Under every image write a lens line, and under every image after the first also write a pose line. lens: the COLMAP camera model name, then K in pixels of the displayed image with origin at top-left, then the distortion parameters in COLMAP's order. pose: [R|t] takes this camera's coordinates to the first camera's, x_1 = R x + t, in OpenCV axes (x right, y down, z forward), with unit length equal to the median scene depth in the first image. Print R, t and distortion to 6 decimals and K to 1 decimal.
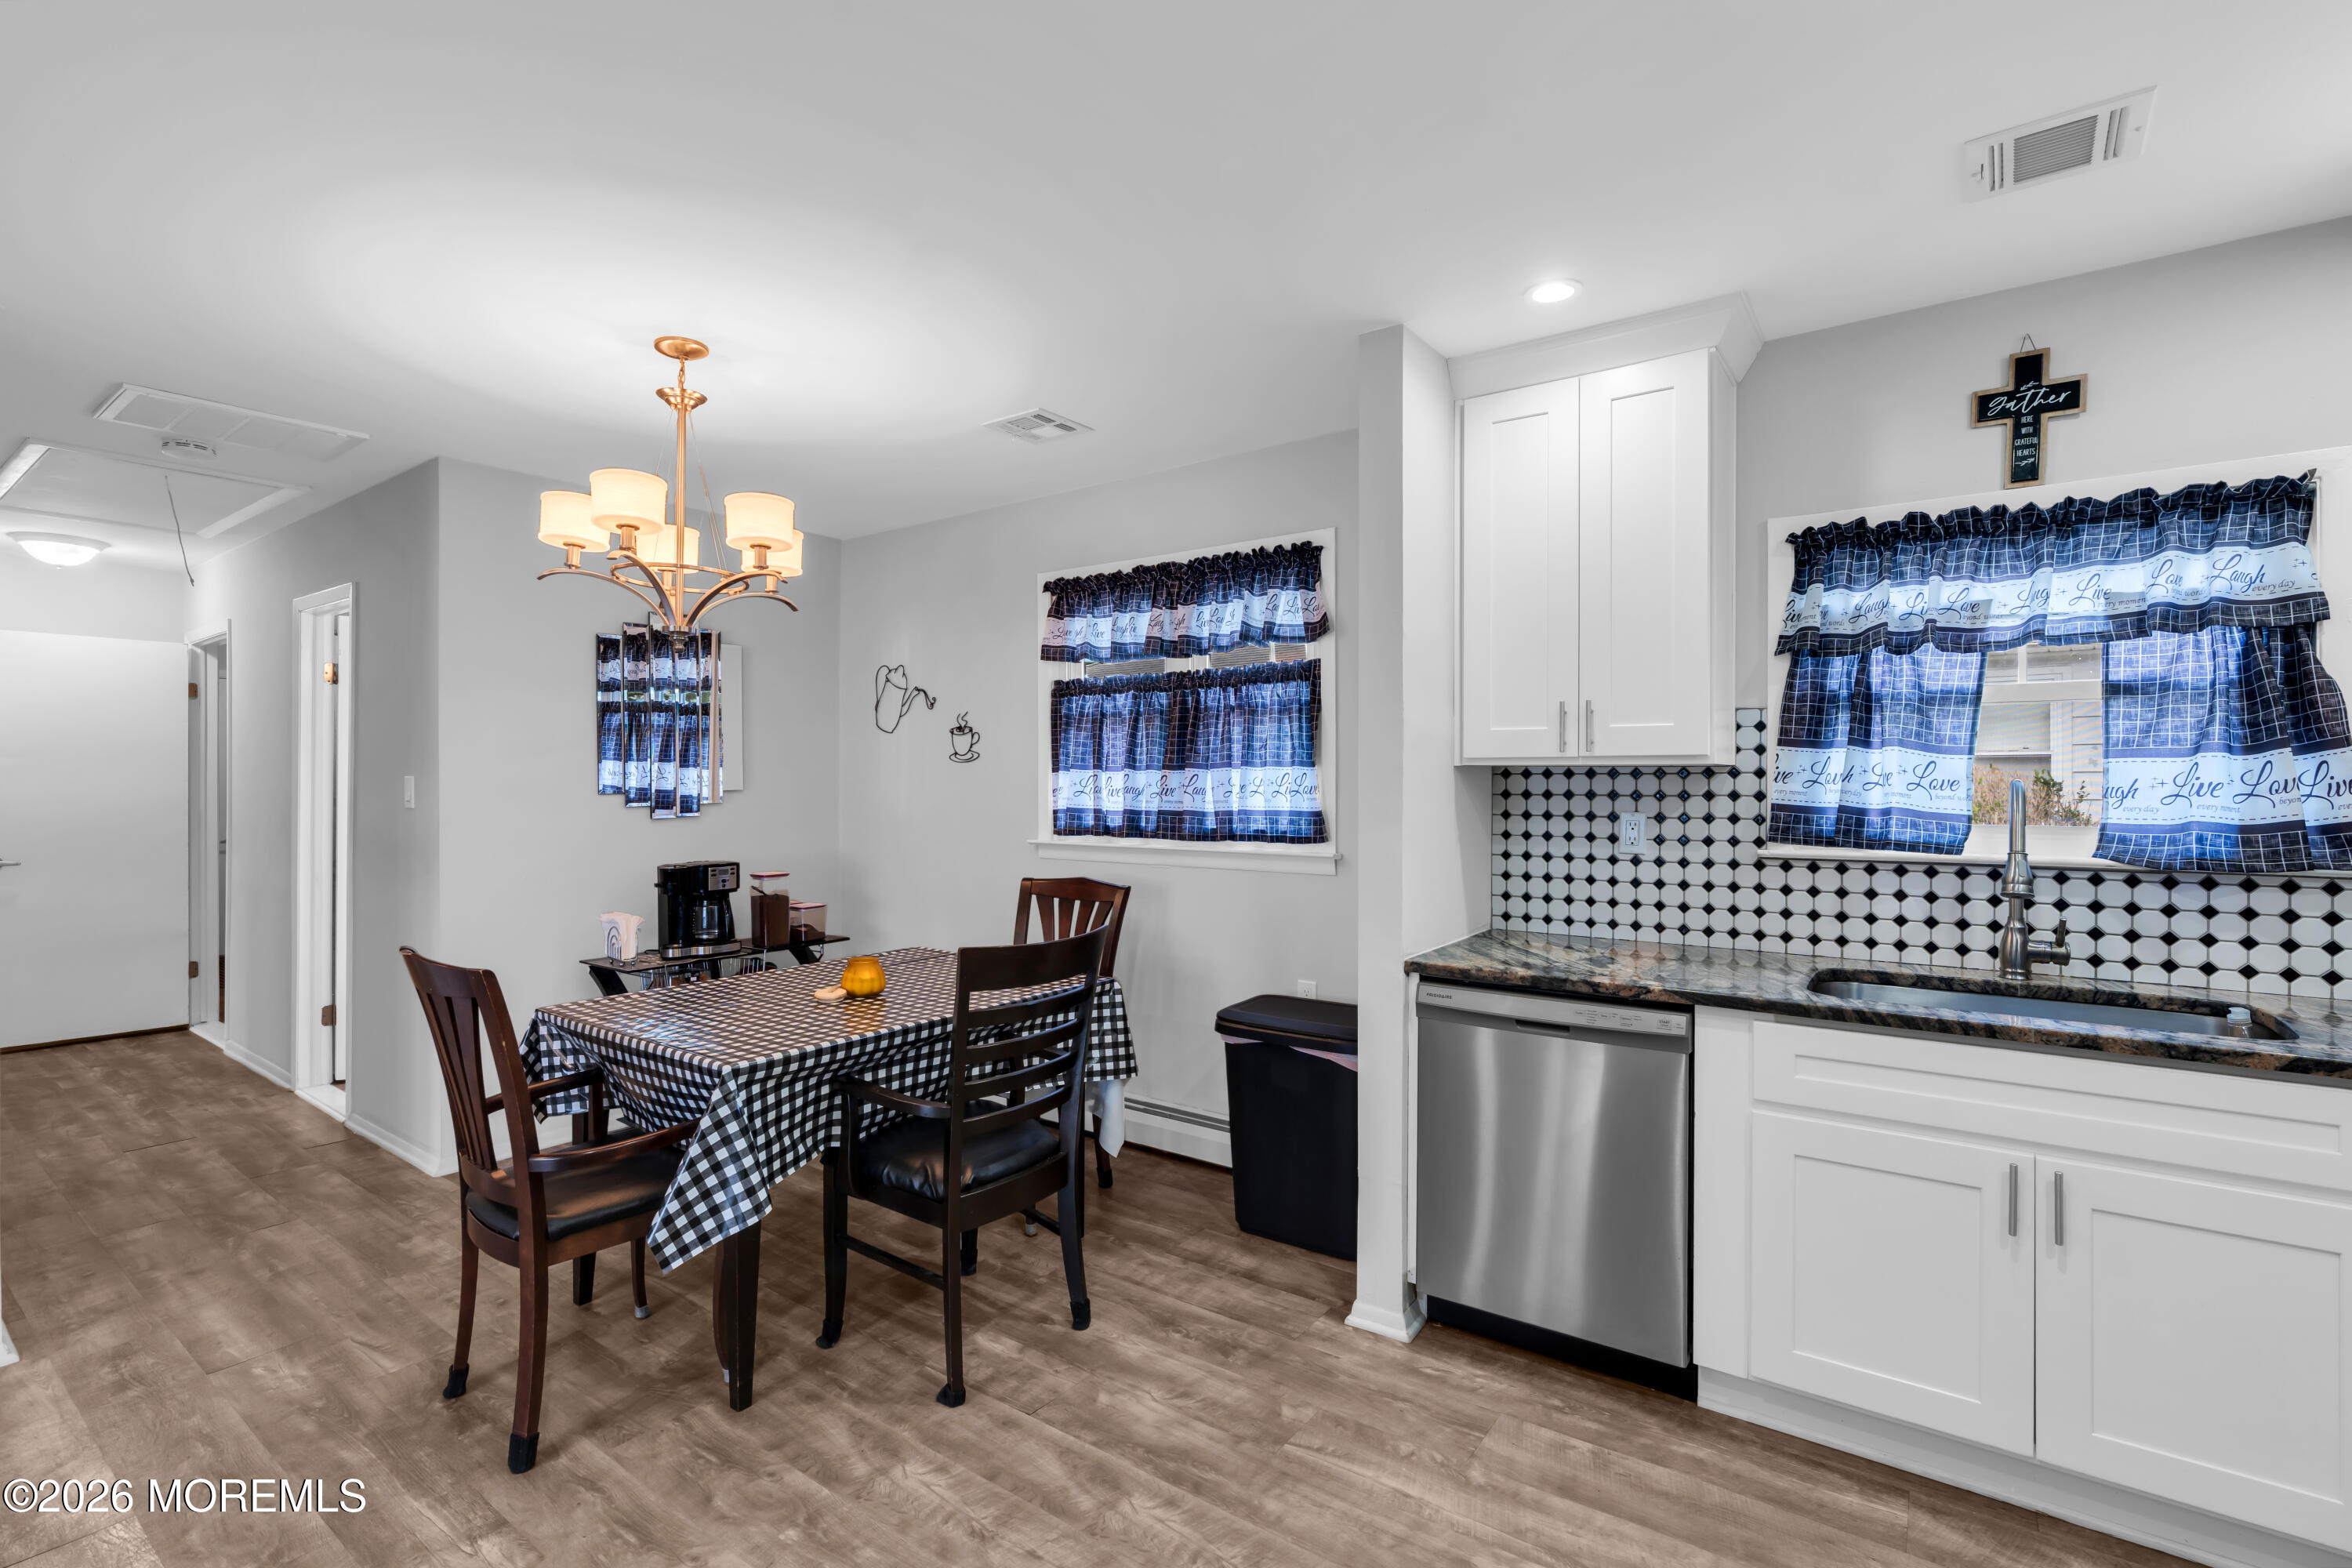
lens RADIAL K [[1066.9, 0, 1176.0], [0, 1066.9, 784.0], [0, 0, 1]] dist [-0.001676, 0.001425]
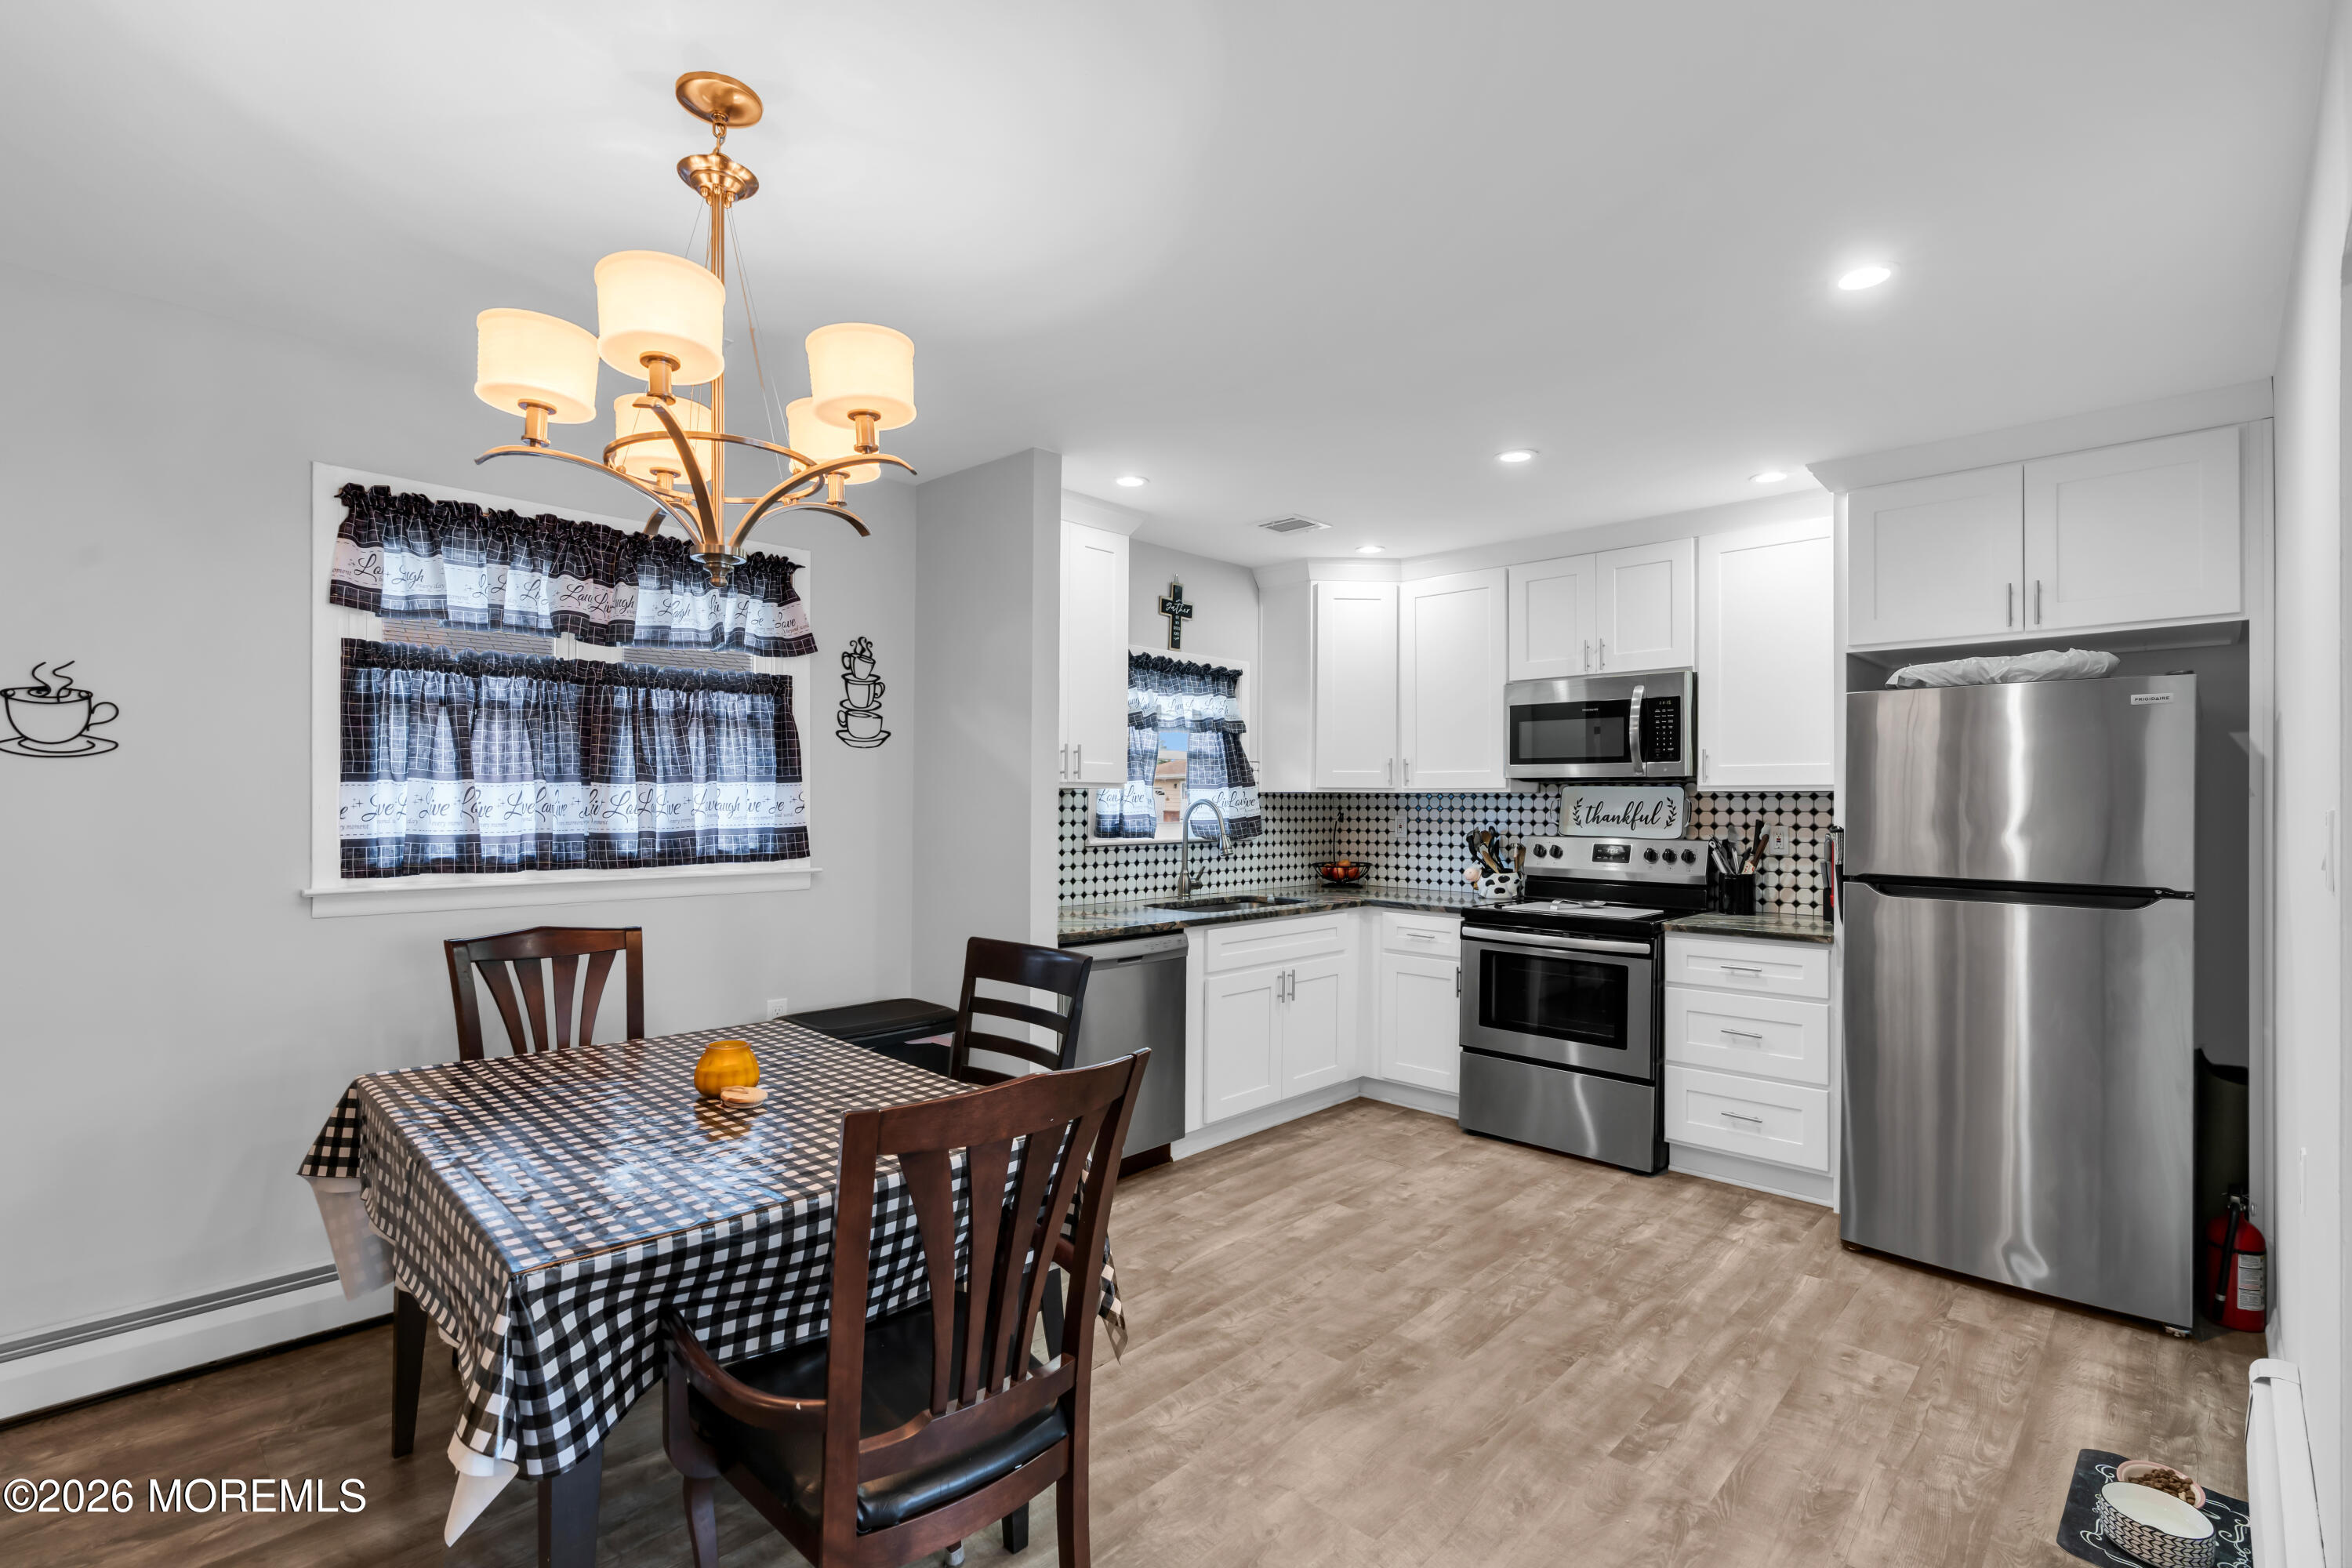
lens RADIAL K [[1067.6, 0, 1164.2], [0, 1067.6, 796.3], [0, 0, 1]] dist [-0.014816, 0.005201]
pose [[0.146978, 0.002372, 0.989137, -1.111743], [-0.004556, 0.999988, -0.001721, -0.005189], [-0.989129, -0.004253, 0.146987, 0.693157]]
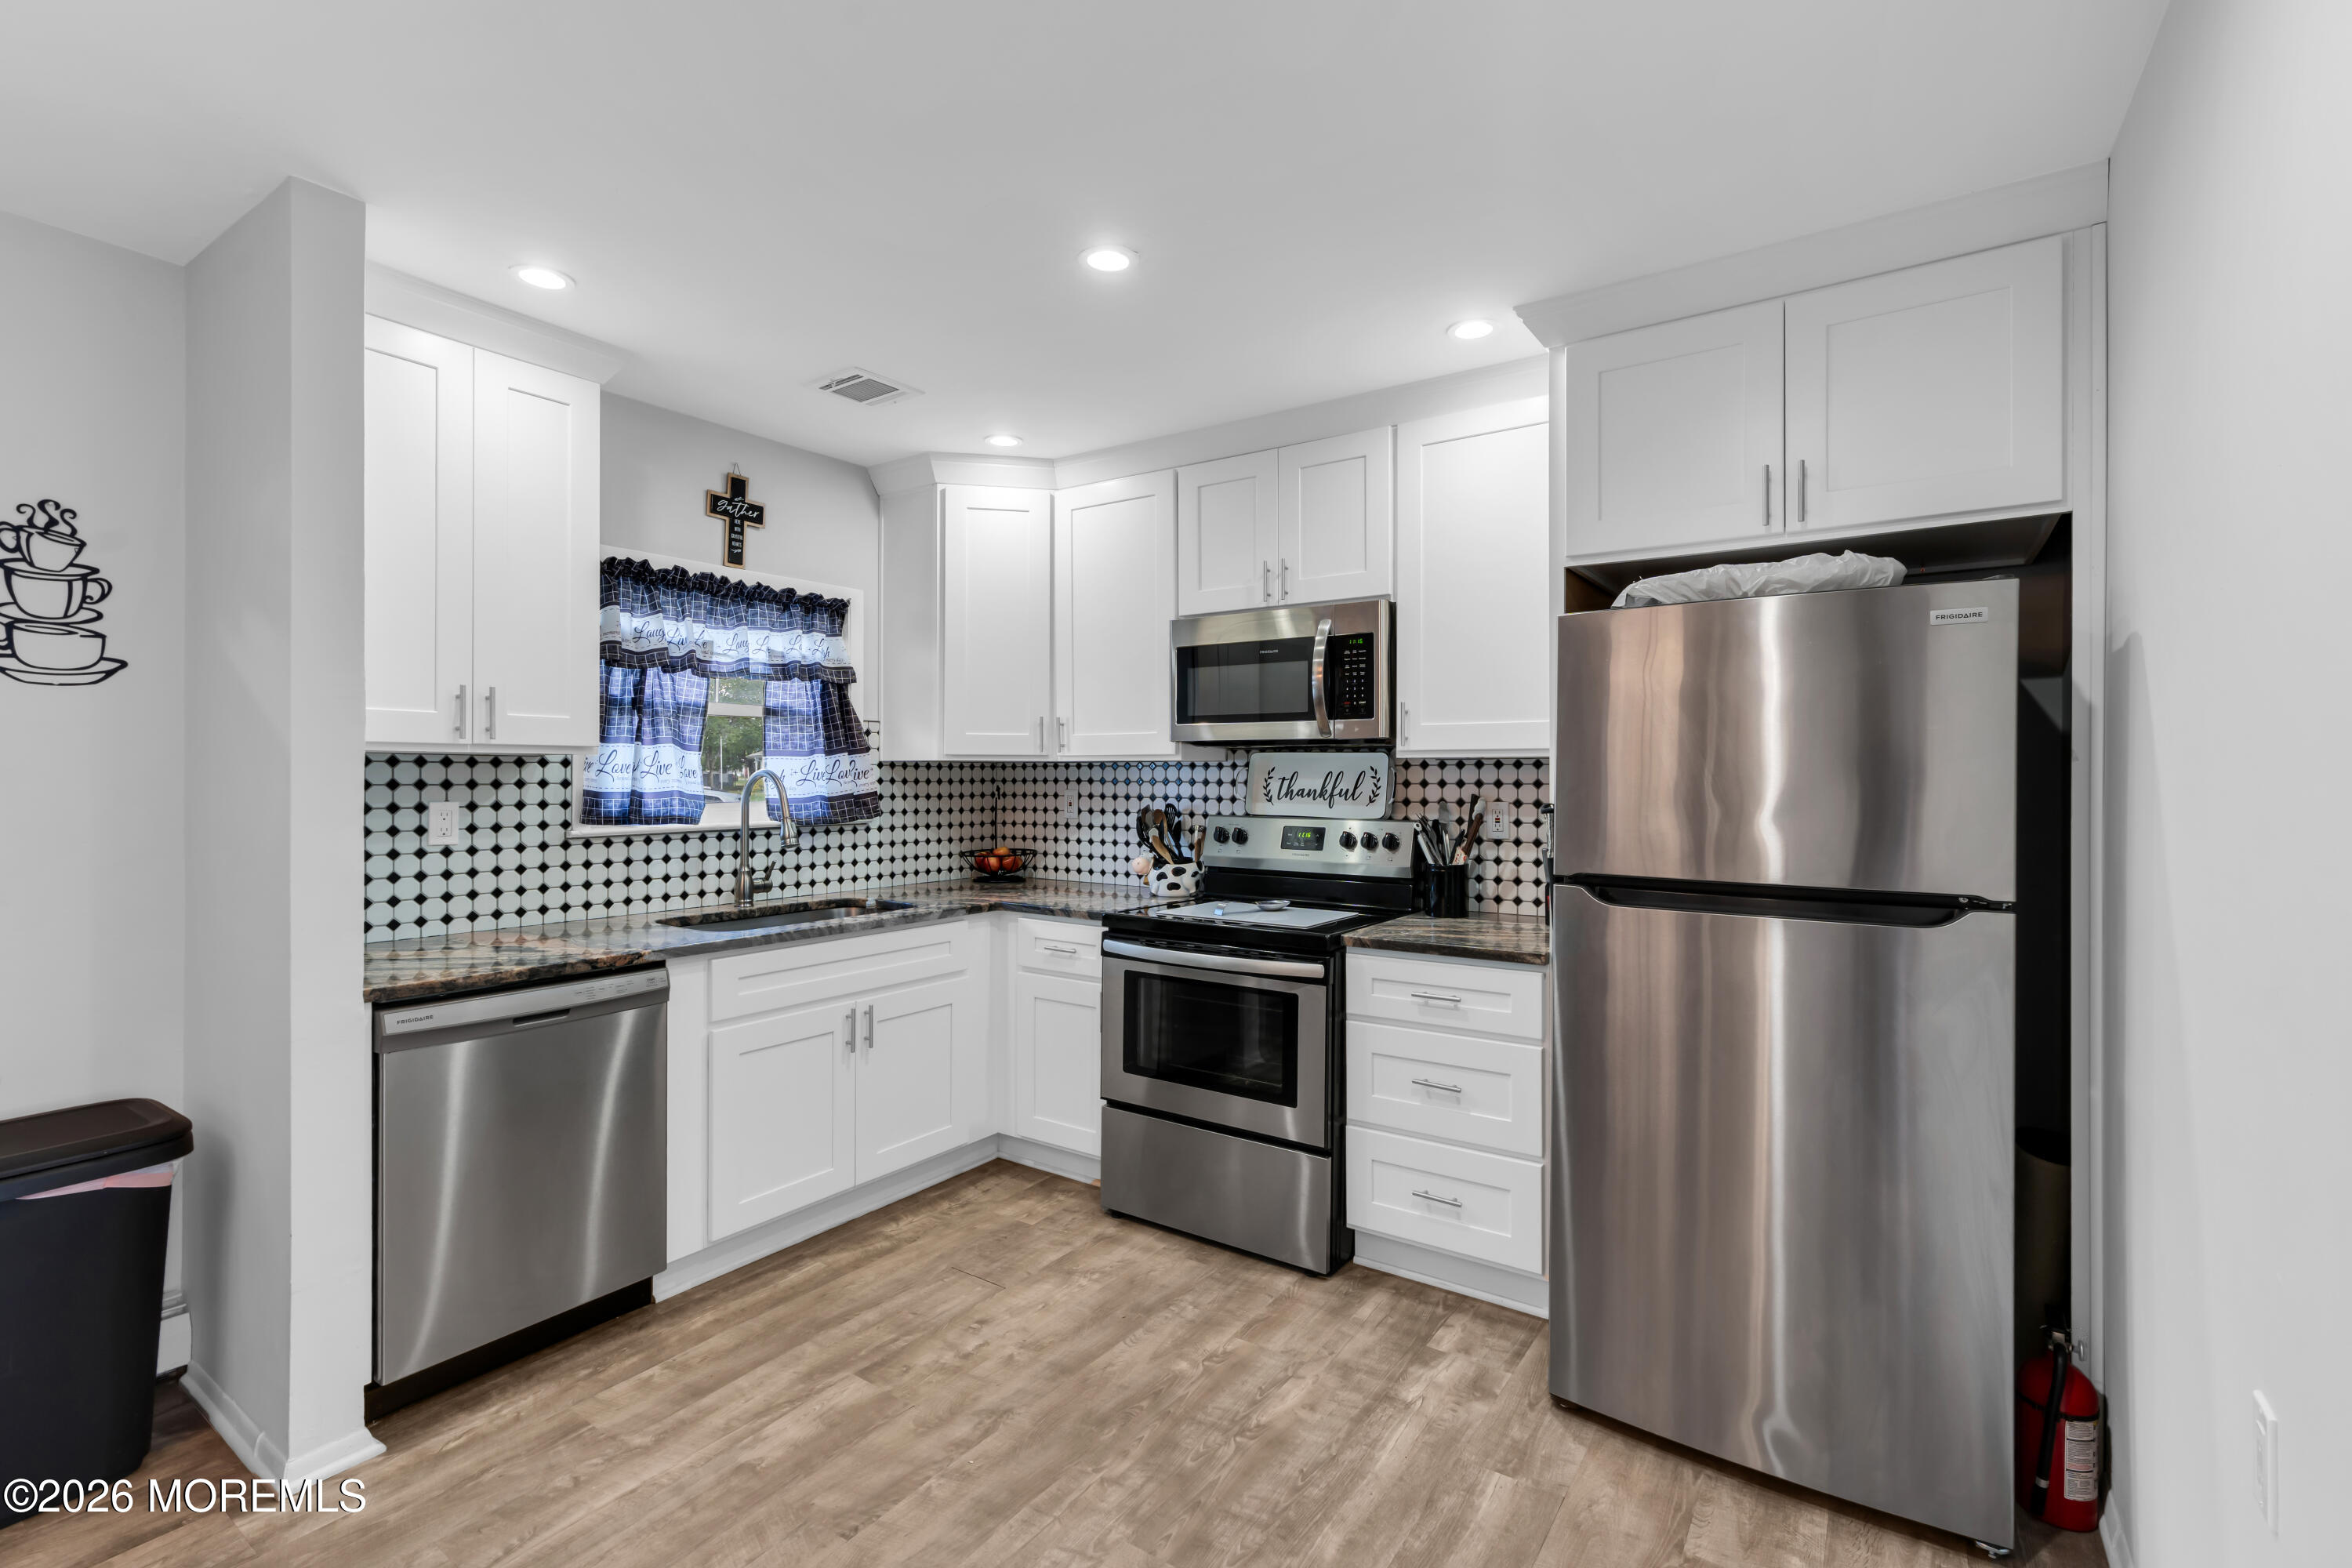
lens RADIAL K [[1051.9, 0, 1170.8], [0, 1051.9, 775.0], [0, 0, 1]] dist [-0.002971, 0.000877]
pose [[-0.019013, -0.003483, 0.999813, -0.613271], [-0.002106, 0.999992, 0.003444, -0.002994], [-0.999817, -0.002040, -0.019021, 0.414315]]
